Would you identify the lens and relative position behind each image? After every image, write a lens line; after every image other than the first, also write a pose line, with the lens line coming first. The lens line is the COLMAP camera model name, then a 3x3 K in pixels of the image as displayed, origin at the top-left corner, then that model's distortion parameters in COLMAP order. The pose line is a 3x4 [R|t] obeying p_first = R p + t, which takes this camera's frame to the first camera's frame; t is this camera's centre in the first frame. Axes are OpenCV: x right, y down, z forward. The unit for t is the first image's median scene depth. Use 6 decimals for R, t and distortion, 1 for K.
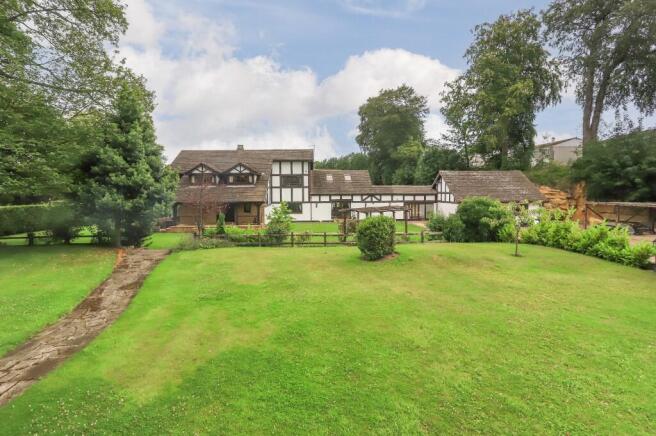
lens RADIAL K [[323.3, 0, 325.0], [0, 323.3, 216.1], [0, 0, 1]] dist [-0.033821, 0.012818]
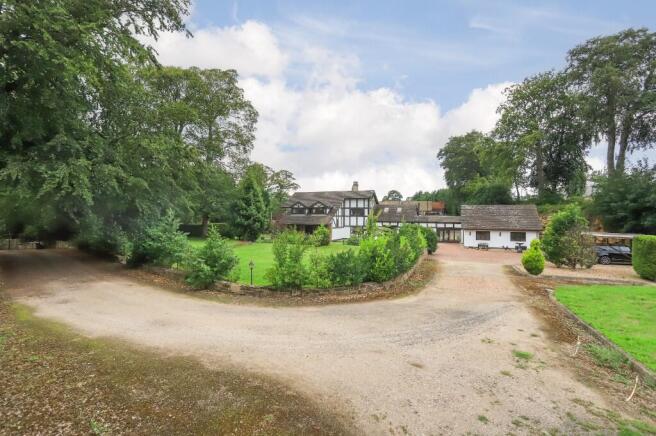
lens RADIAL K [[323.3, 0, 330.7], [0, 323.3, 221.2], [0, 0, 1]] dist [-0.033821, 0.012818]
pose [[0.909900, 0.019326, -0.414378, 0.401241], [-0.048003, 0.997109, -0.058902, 0.026994], [0.412041, 0.073487, 0.908197, -0.396770]]
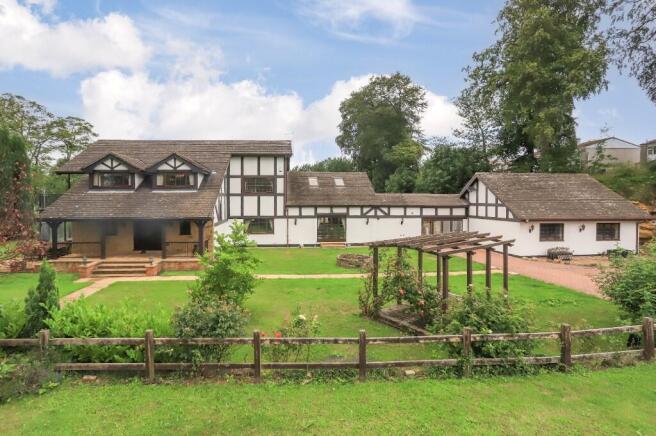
lens RADIAL K [[323.3, 0, 305.1], [0, 323.3, 205.1], [0, 0, 1]] dist [-0.033821, 0.012818]
pose [[0.999228, 0.007403, 0.038576, -0.032302], [-0.004907, 0.997913, -0.064392, -0.024496], [-0.038972, 0.064153, 0.997179, 0.323885]]
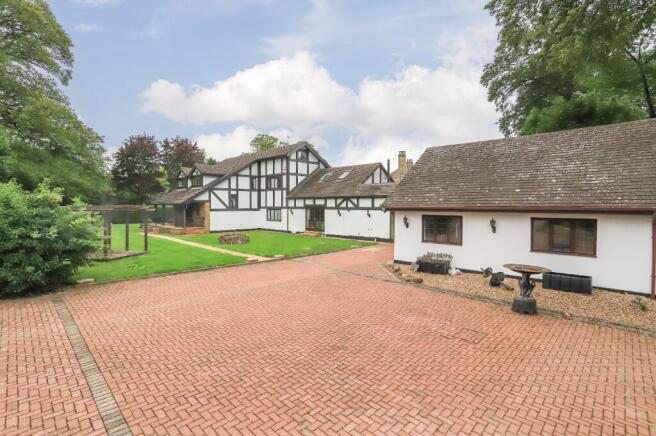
lens RADIAL K [[323.3, 0, 322.2], [0, 323.3, 214.0], [0, 0, 1]] dist [-0.033821, 0.012818]
pose [[0.678851, 0.027728, -0.733753, 0.595374], [-0.064732, 0.997656, -0.022187, -0.015277], [0.731418, 0.062559, 0.679054, 0.521734]]
